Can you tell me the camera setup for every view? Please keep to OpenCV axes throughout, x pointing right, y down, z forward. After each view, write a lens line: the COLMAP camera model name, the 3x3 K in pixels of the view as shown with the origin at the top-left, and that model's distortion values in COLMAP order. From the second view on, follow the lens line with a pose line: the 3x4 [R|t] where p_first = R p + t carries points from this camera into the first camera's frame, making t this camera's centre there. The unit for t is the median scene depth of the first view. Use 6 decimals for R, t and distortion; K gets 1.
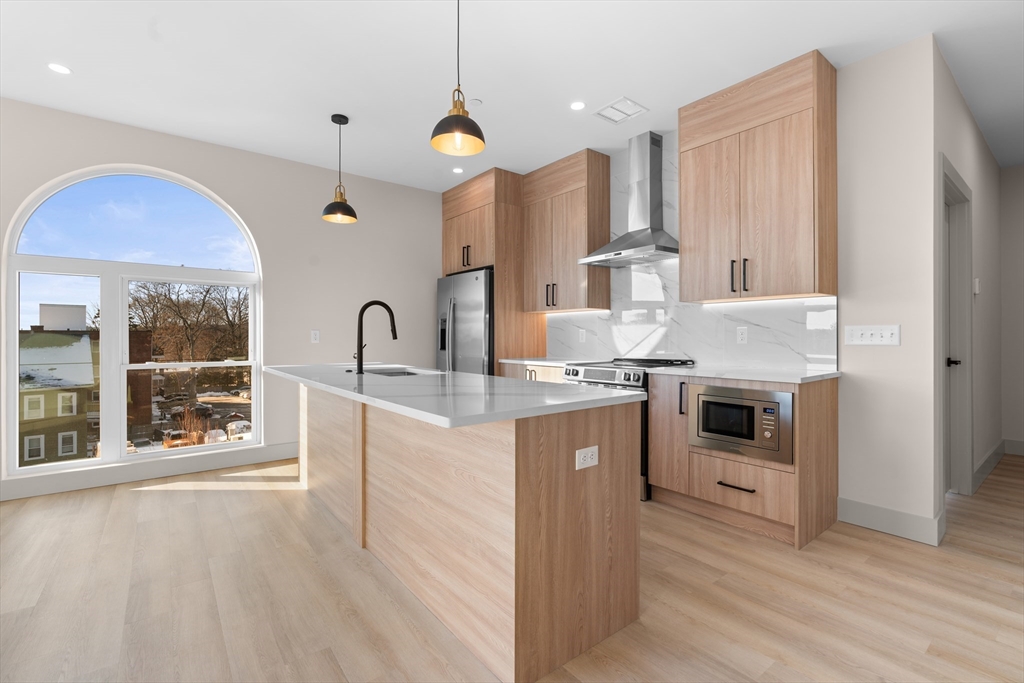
lens RADIAL K [[460.6, 0, 507.7], [0, 460.6, 339.0], [0, 0, 1]] dist [-0.013874, 0.004776]
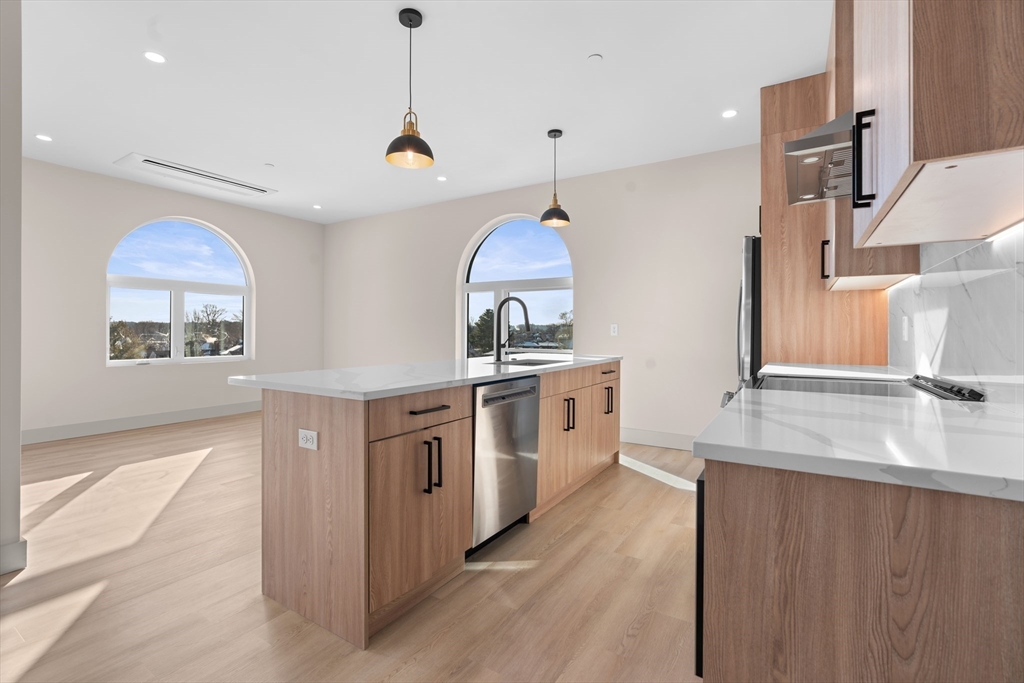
lens RADIAL K [[460.6, 0, 511.0], [0, 460.6, 332.8], [0, 0, 1]] dist [-0.013874, 0.004776]
pose [[0.334601, 0.006678, -0.942336, 0.745220], [-0.009283, 0.999950, 0.003791, 0.000401], [0.942314, 0.007479, 0.334646, 0.604419]]
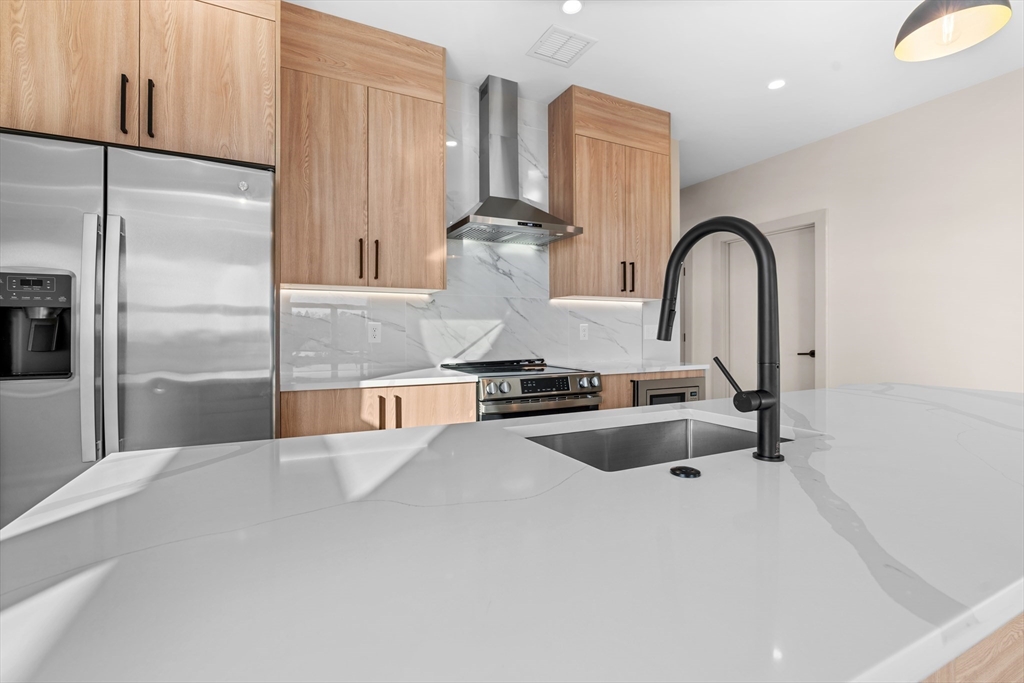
lens RADIAL K [[460.6, 0, 512.9], [0, 460.6, 334.1], [0, 0, 1]] dist [-0.013874, 0.004776]
pose [[0.196258, 0.001165, 0.980552, -0.607165], [0.007709, 0.999967, -0.002731, -0.002236], [-0.980522, 0.008095, 0.196242, 1.037947]]
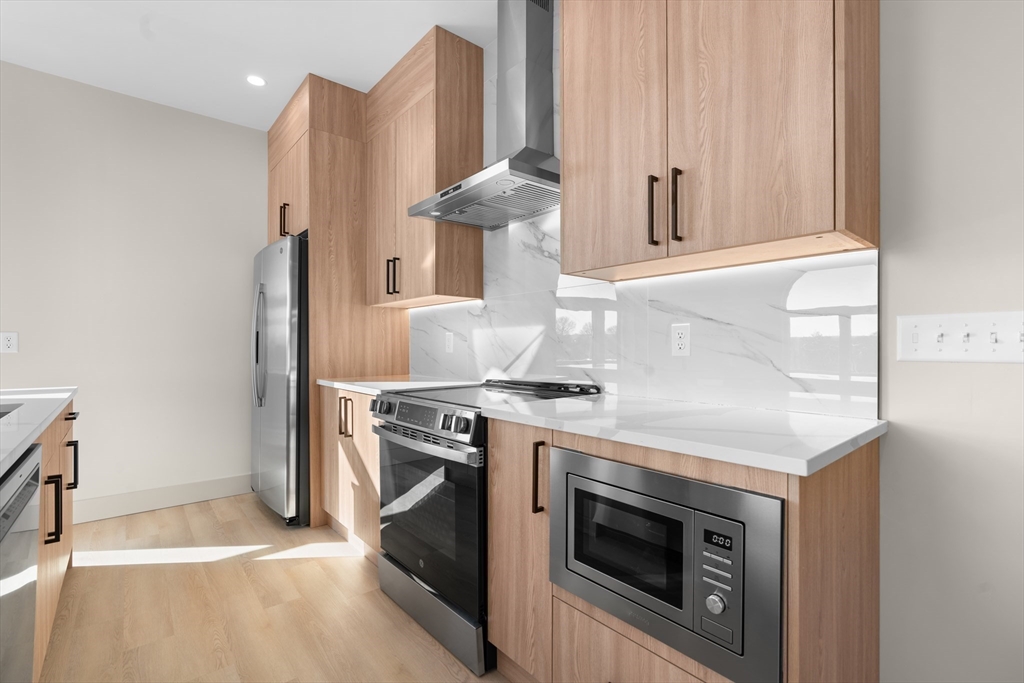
lens RADIAL K [[460.6, 0, 507.9], [0, 460.6, 349.4], [0, 0, 1]] dist [-0.013874, 0.004776]
pose [[0.999372, 0.001849, 0.035391, 0.327077], [-0.001920, 0.999996, 0.001964, 0.002080], [-0.035387, -0.002031, 0.999372, 0.539048]]
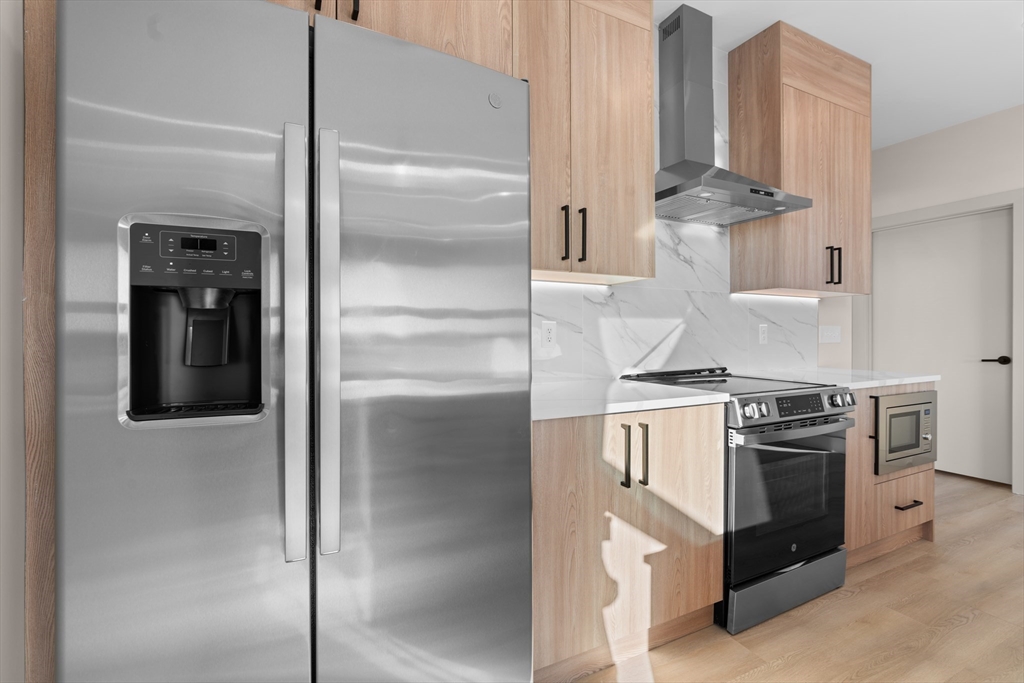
lens RADIAL K [[460.6, 0, 515.6], [0, 460.6, 338.8], [0, 0, 1]] dist [-0.013874, 0.004776]
pose [[0.196016, -0.002474, 0.980598, -0.460025], [0.007521, 0.999971, 0.001019, -0.004716], [-0.980572, 0.007175, 0.196029, 1.401754]]
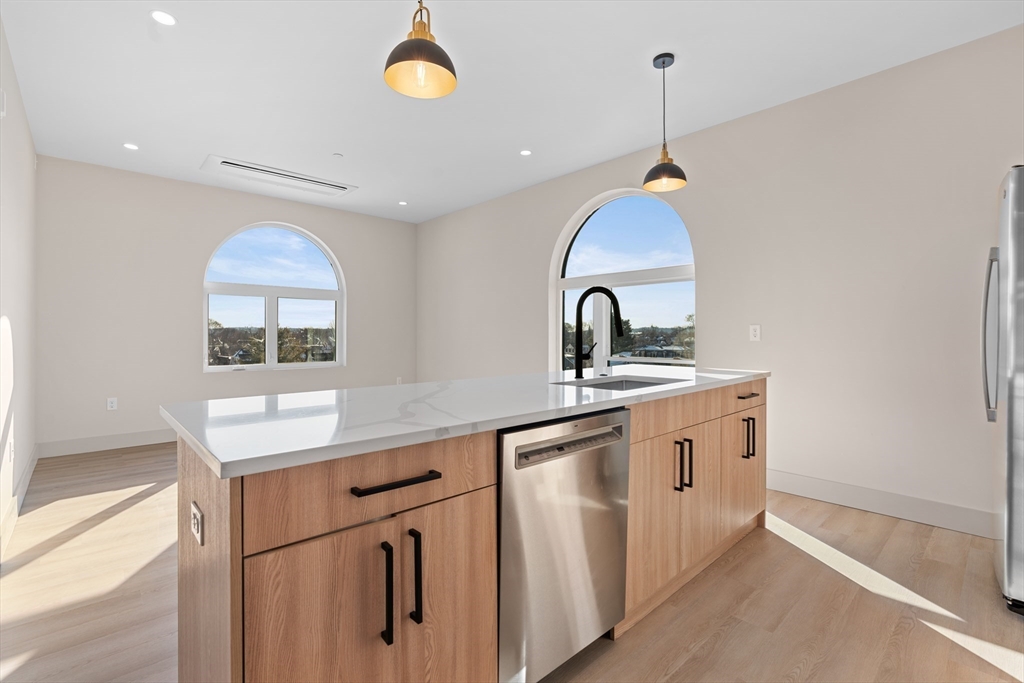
lens RADIAL K [[460.6, 0, 508.8], [0, 460.6, 335.8], [0, 0, 1]] dist [-0.013874, 0.004776]
pose [[0.077829, 0.004527, -0.996956, 0.465151], [-0.003796, 0.999984, 0.004244, -0.002614], [0.996959, 0.003454, 0.077845, 0.766880]]
